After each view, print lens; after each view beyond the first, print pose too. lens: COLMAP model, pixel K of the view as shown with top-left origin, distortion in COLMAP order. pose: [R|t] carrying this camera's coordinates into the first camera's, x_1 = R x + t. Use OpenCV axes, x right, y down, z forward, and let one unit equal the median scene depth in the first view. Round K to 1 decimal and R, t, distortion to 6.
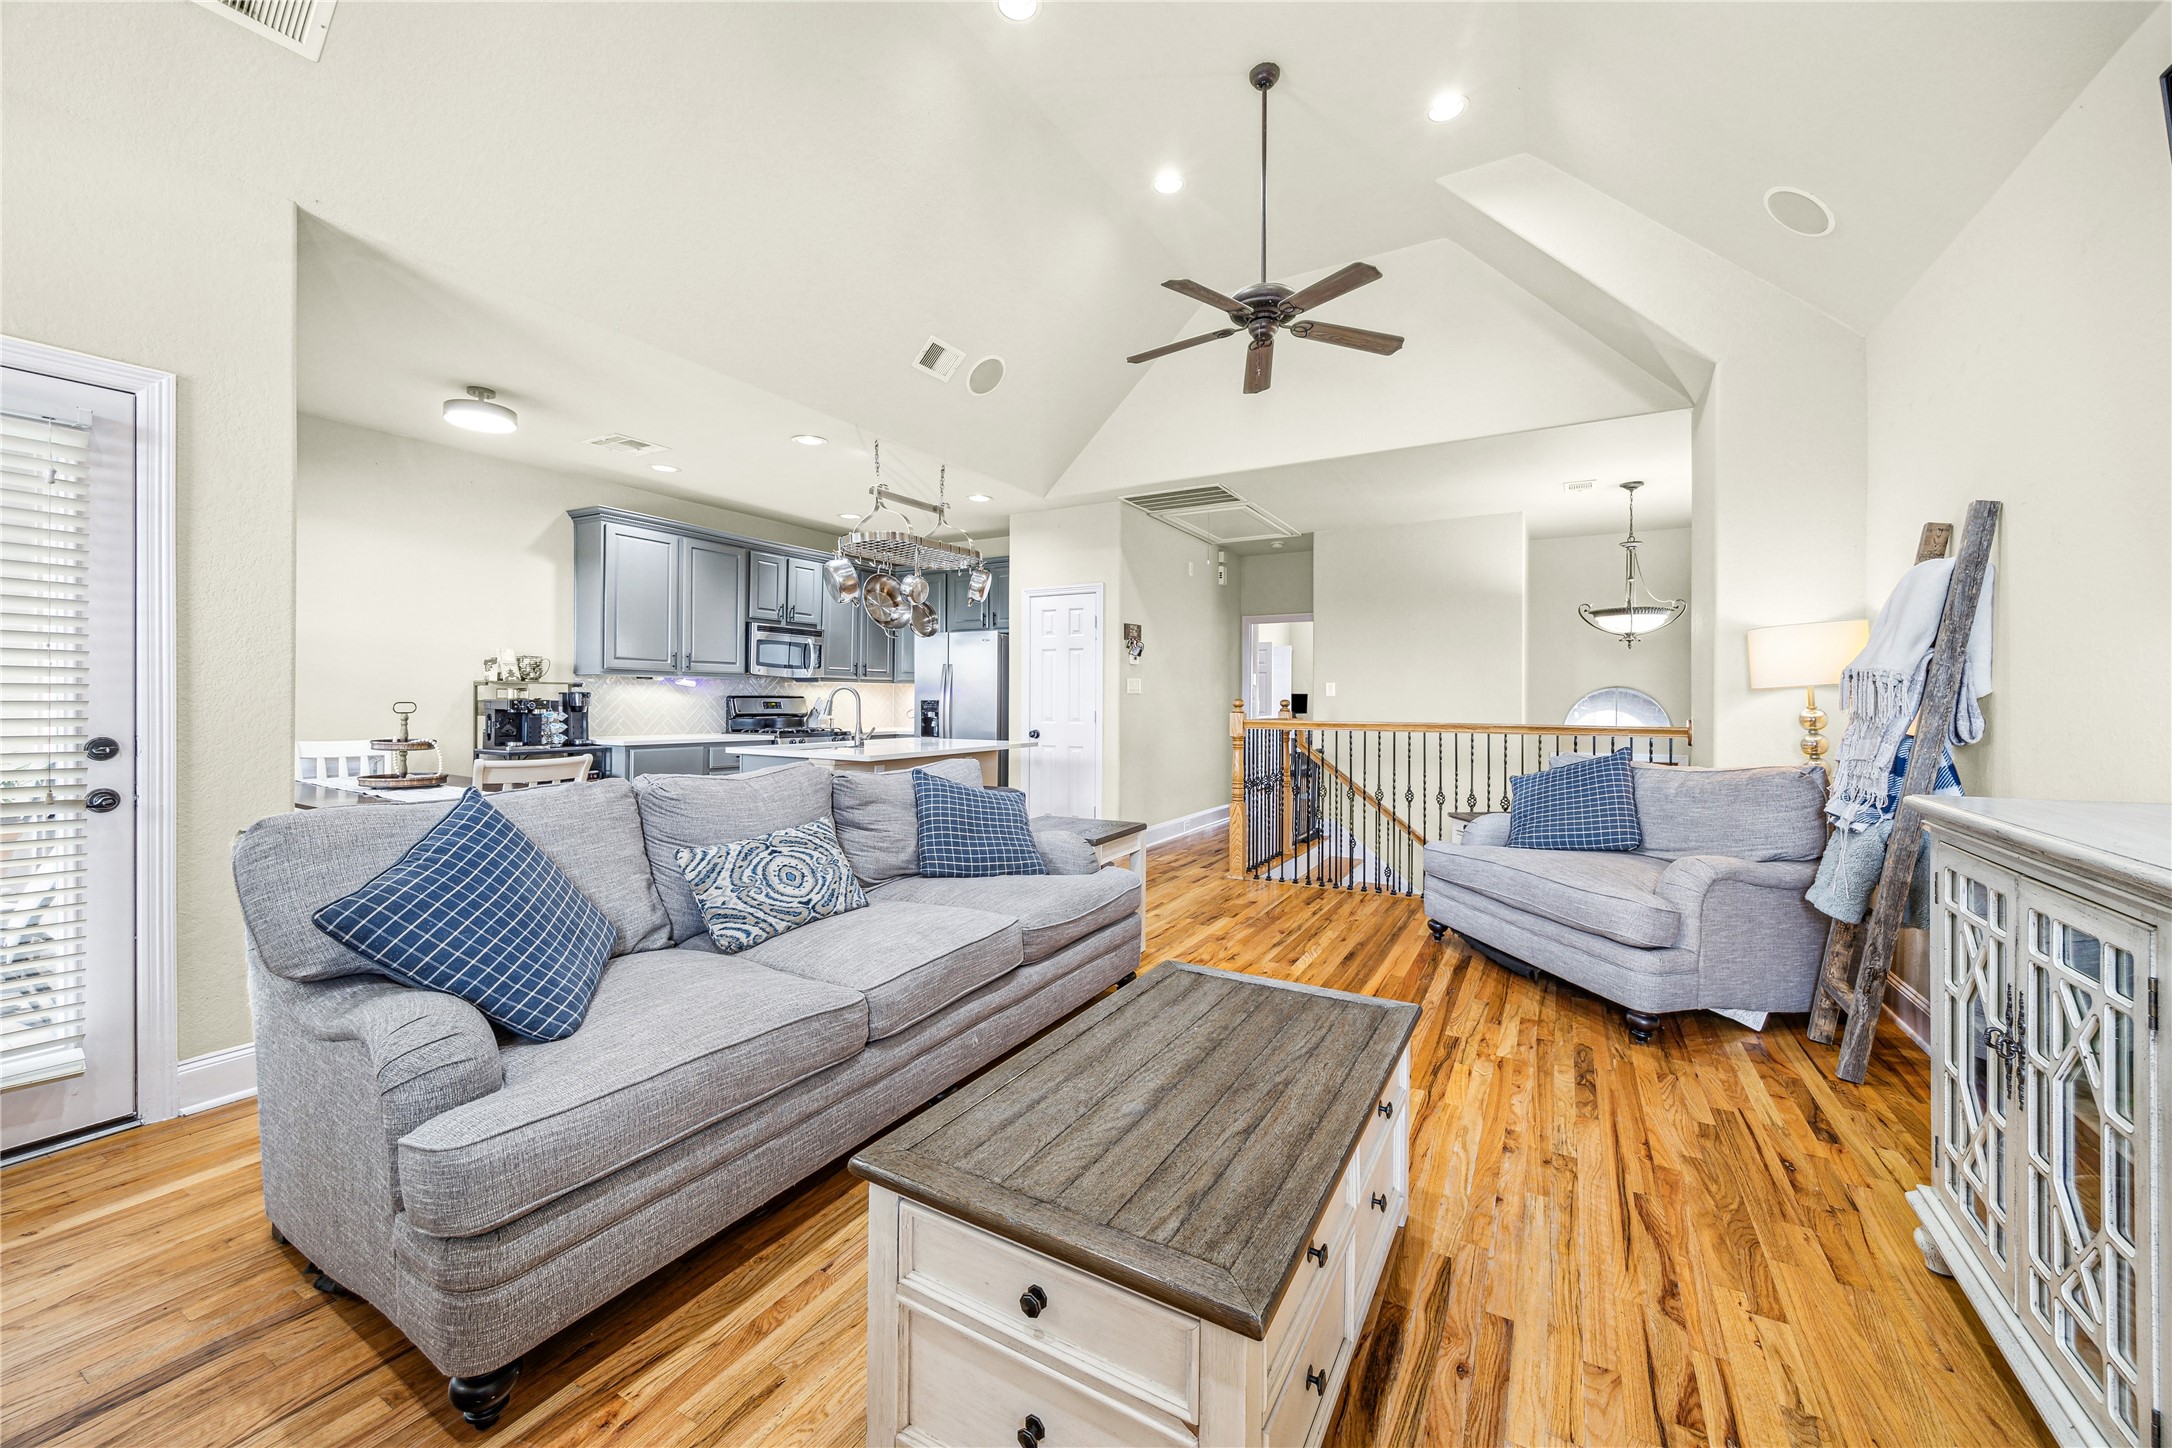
lens RADIAL K [[845.9, 0, 1081.7], [0, 845.9, 703.2], [0, 0, 1]] dist [0.000424, 0.000060]
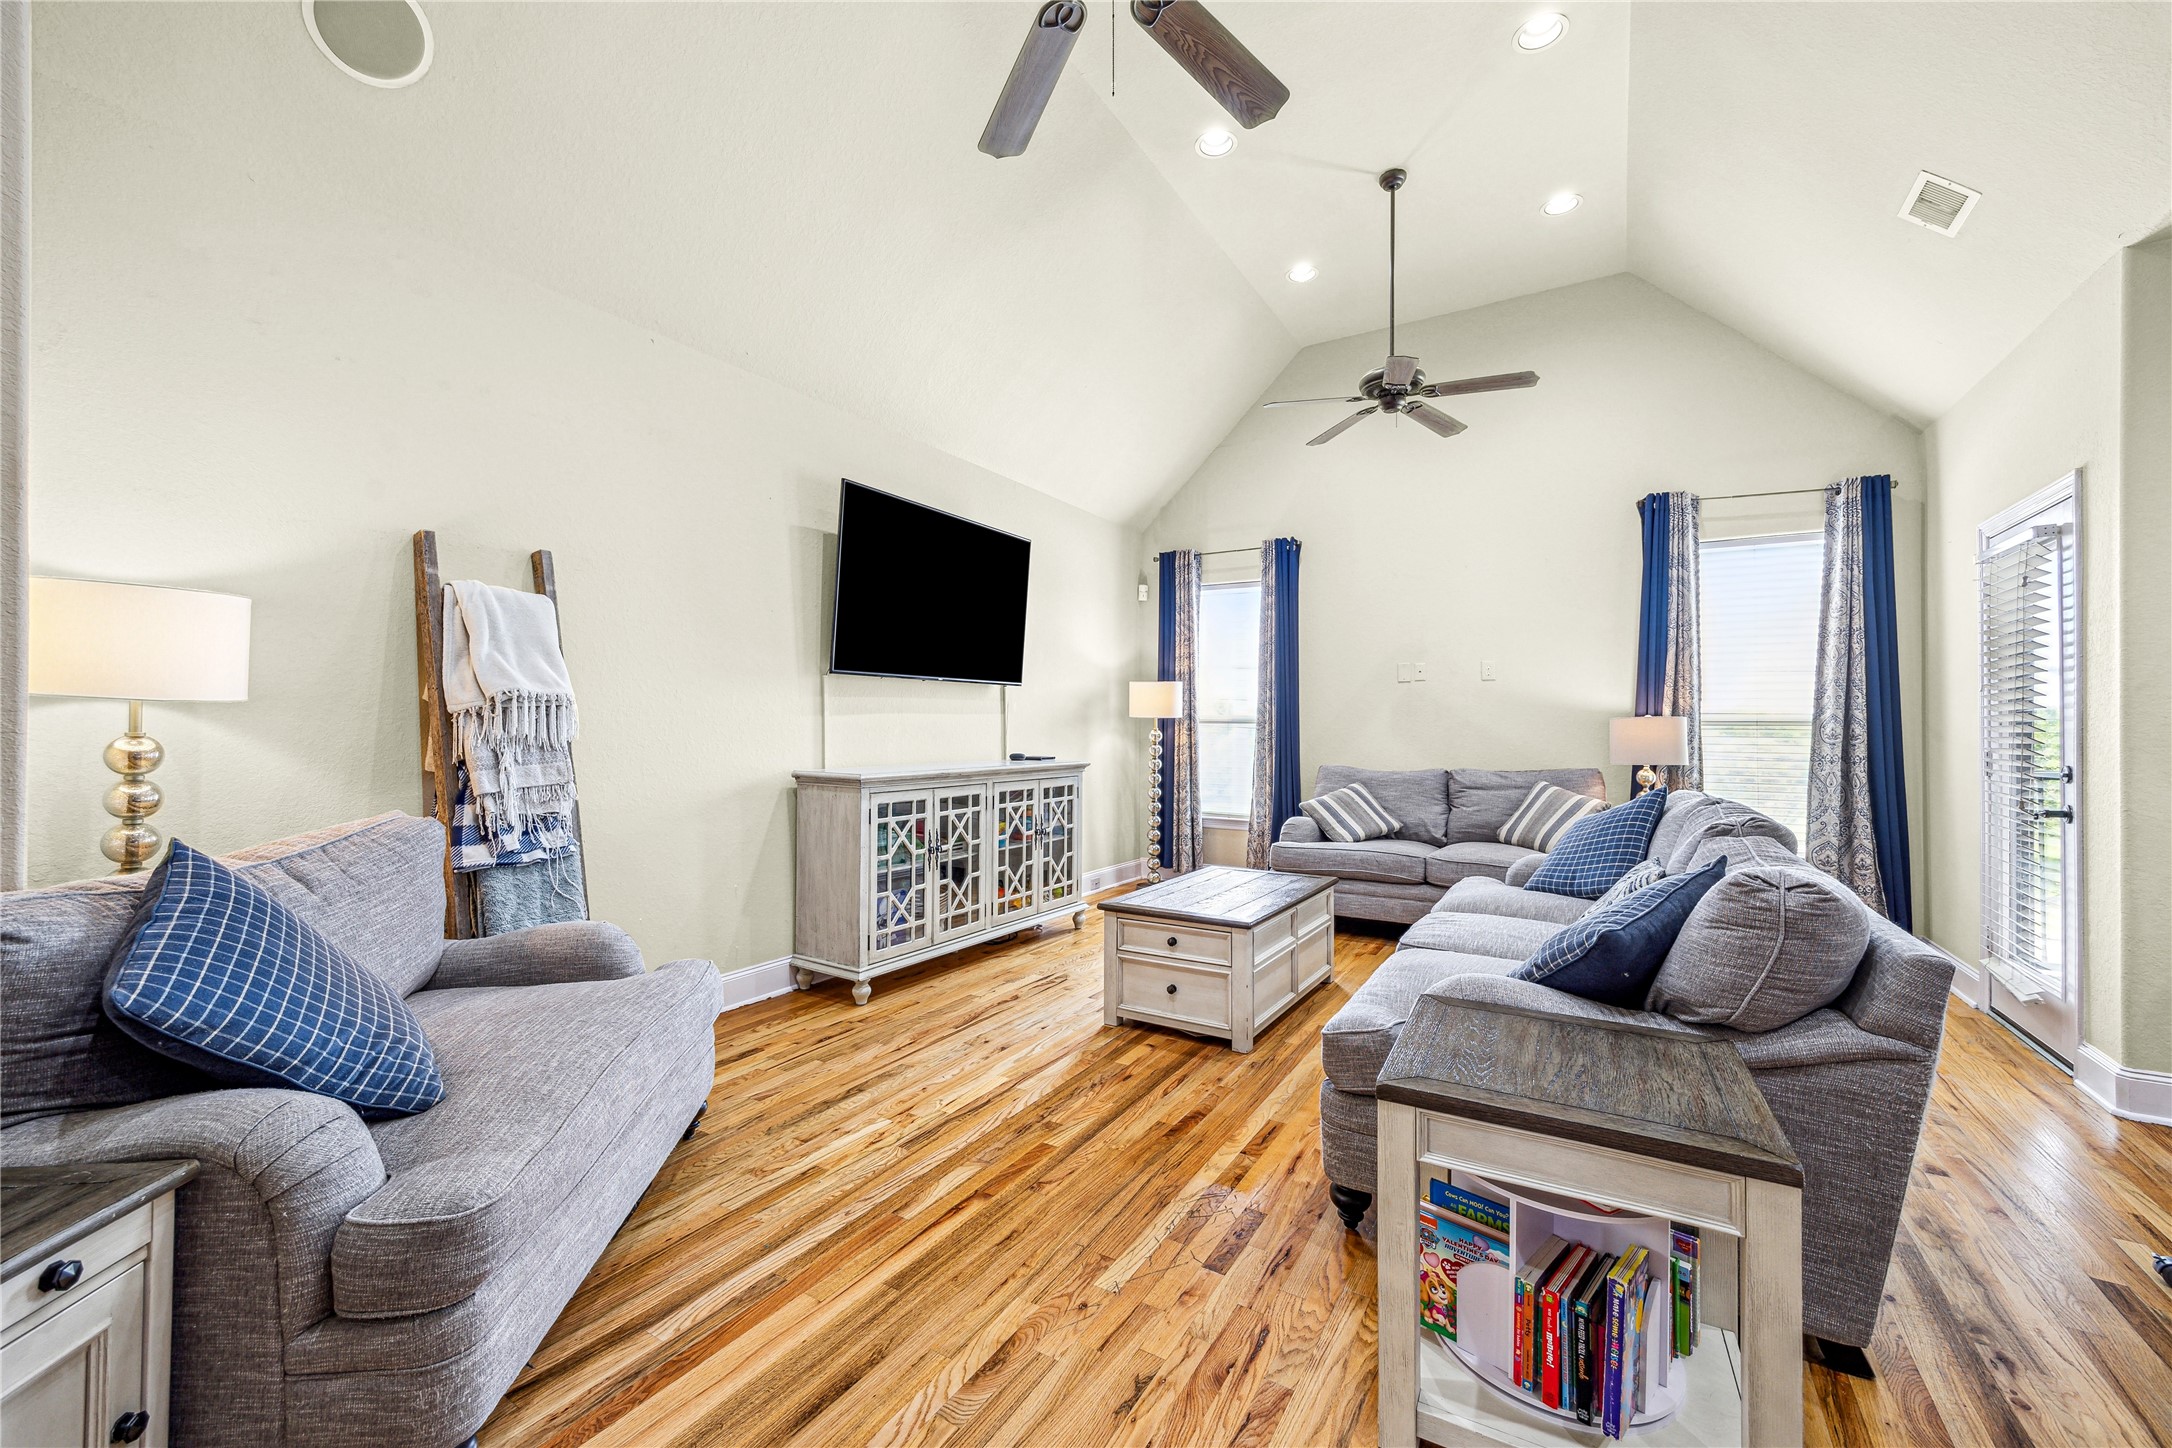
lens RADIAL K [[845.9, 0, 1087.7], [0, 845.9, 717.3], [0, 0, 1]] dist [0.000424, 0.000060]
pose [[-0.999552, -0.012096, 0.027377, 0.254270], [-0.012133, 0.999926, -0.001169, -0.016212], [-0.027360, -0.001501, -0.999625, 1.842144]]
